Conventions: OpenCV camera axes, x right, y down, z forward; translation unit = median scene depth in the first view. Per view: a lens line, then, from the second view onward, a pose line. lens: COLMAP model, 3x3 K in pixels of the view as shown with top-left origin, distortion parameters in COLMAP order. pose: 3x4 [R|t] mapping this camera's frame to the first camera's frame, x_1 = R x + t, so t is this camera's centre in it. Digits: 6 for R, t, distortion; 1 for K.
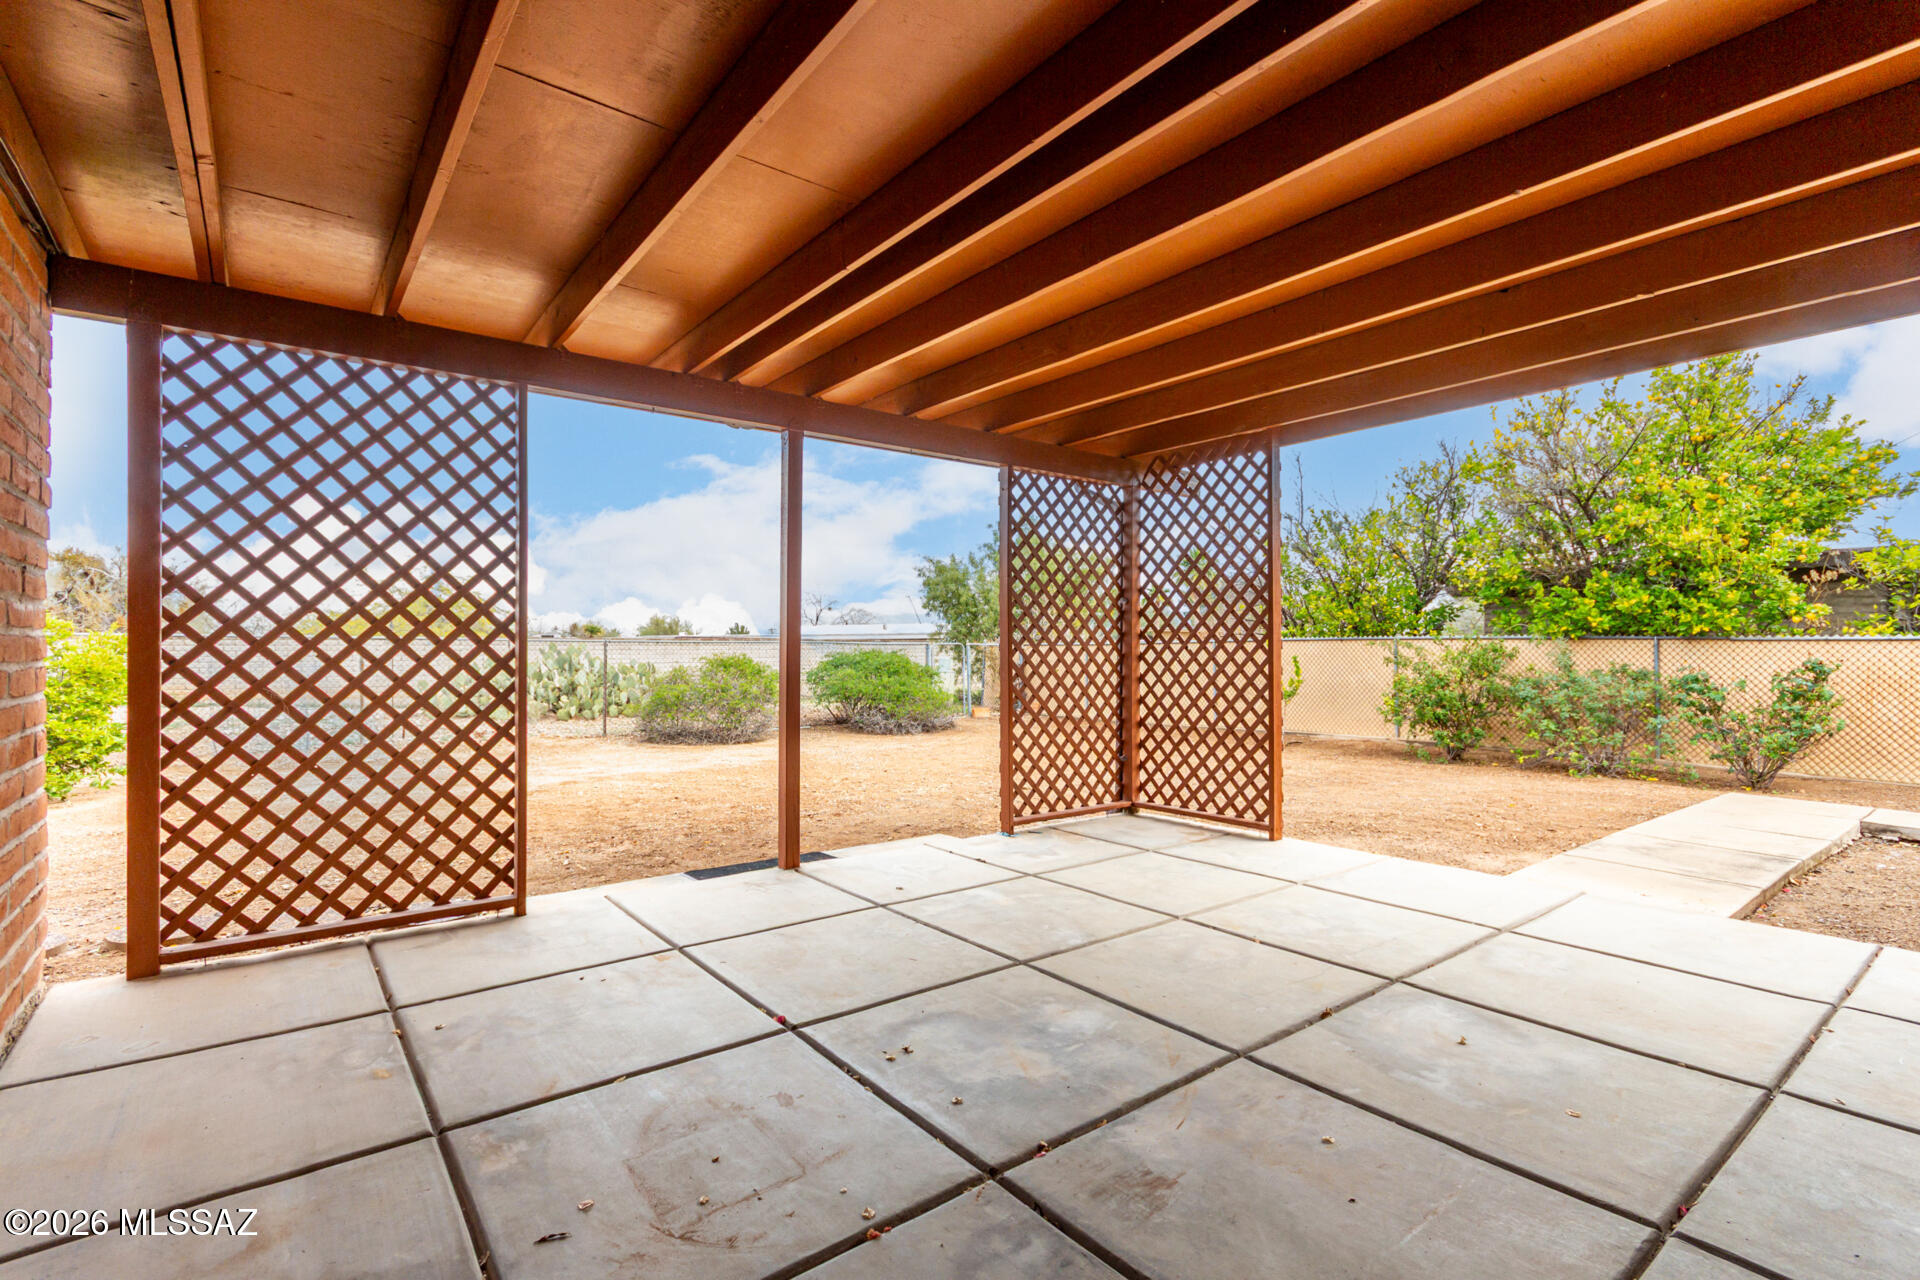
lens RADIAL K [[884.4, 0, 959.5], [0, 884.4, 645.2], [0, 0, 1]] dist [-0.002330, 0.000193]
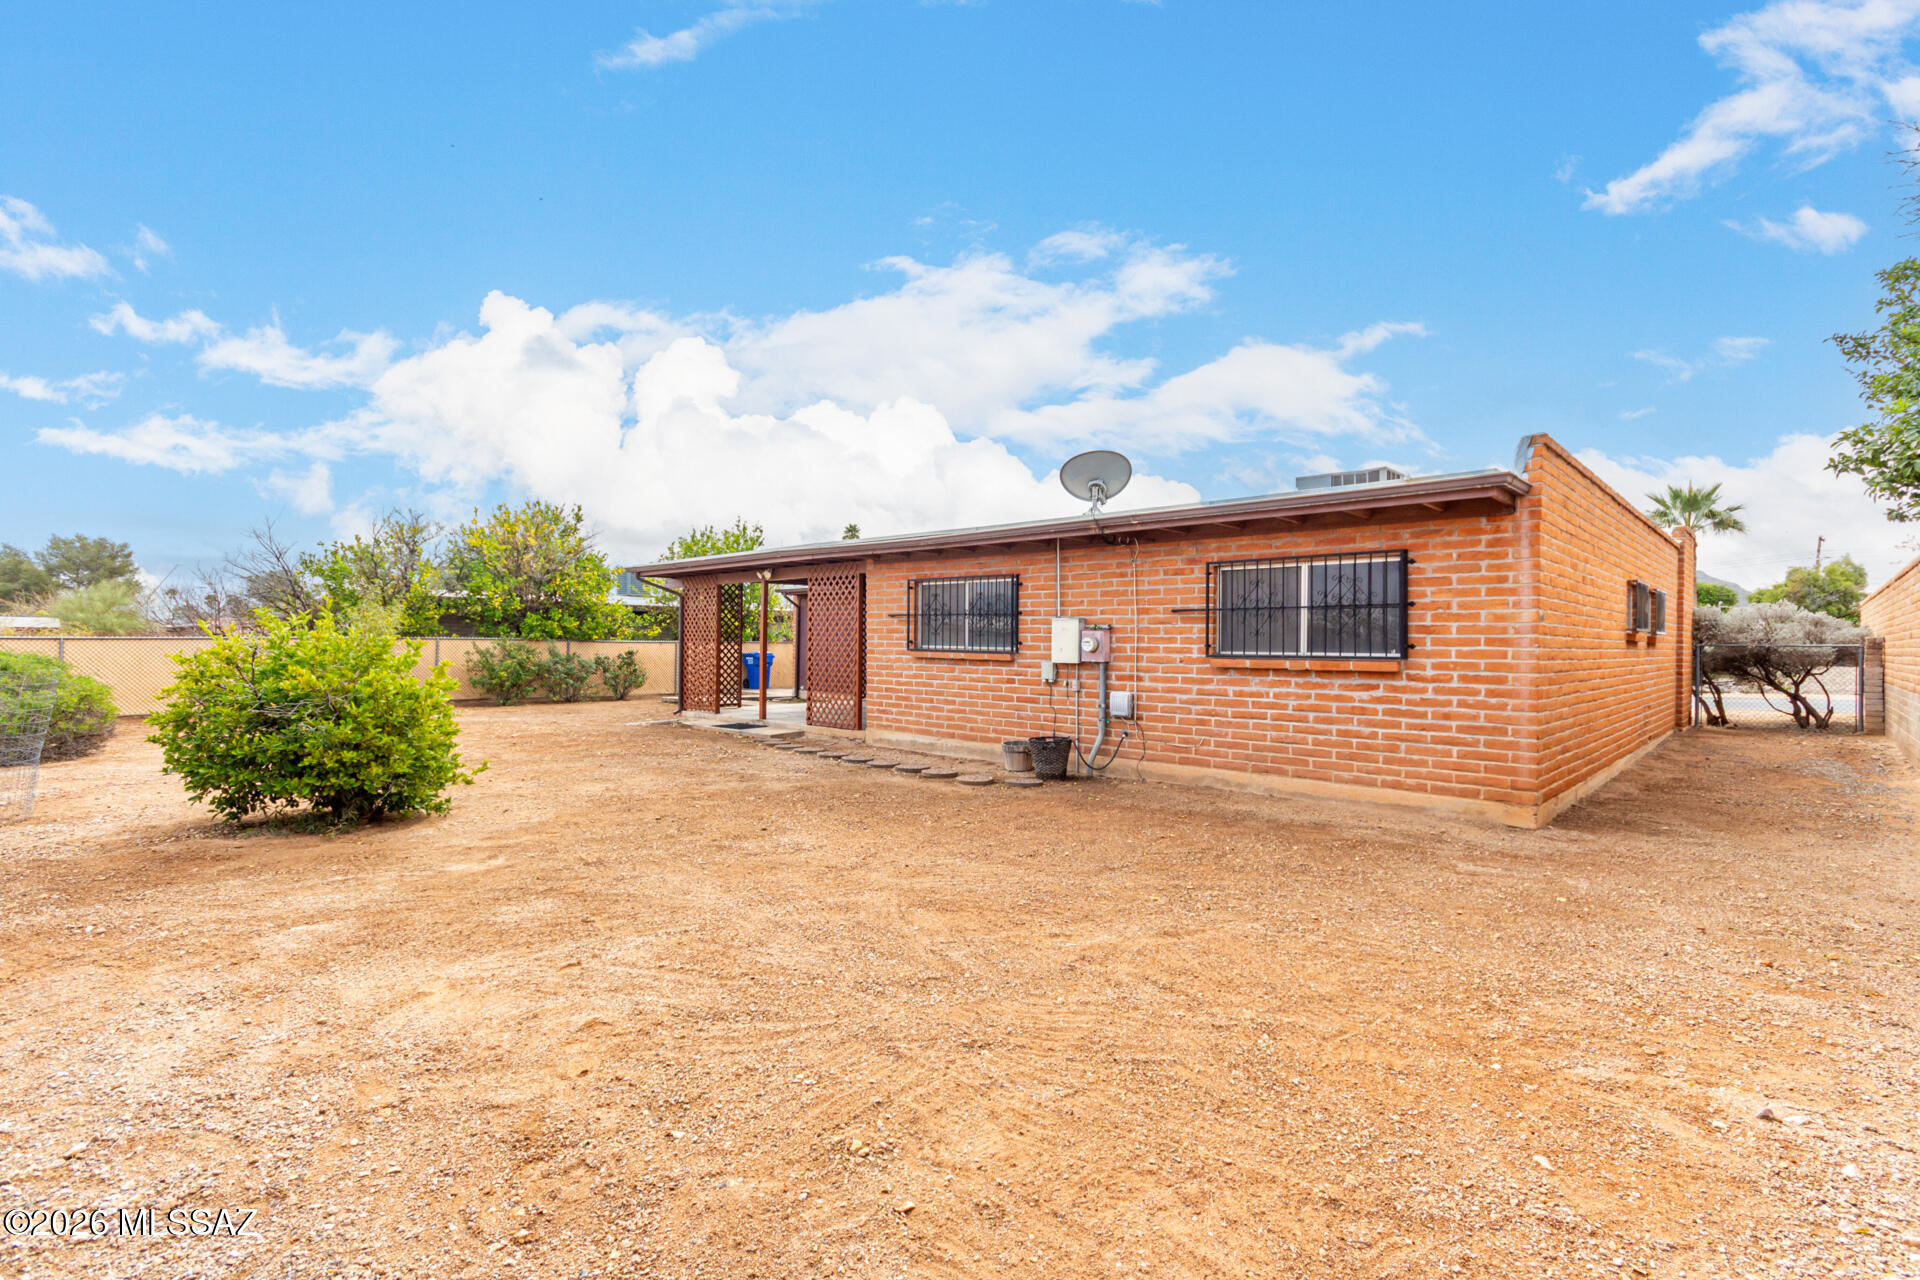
lens RADIAL K [[884.4, 0, 958.3], [0, 884.4, 640.7], [0, 0, 1]] dist [-0.002330, 0.000193]
pose [[-0.150242, 0.000307, 0.988649, -1.748555], [-0.004273, 0.999990, -0.000959, -0.011588], [-0.988640, -0.004368, -0.150240, 0.403113]]
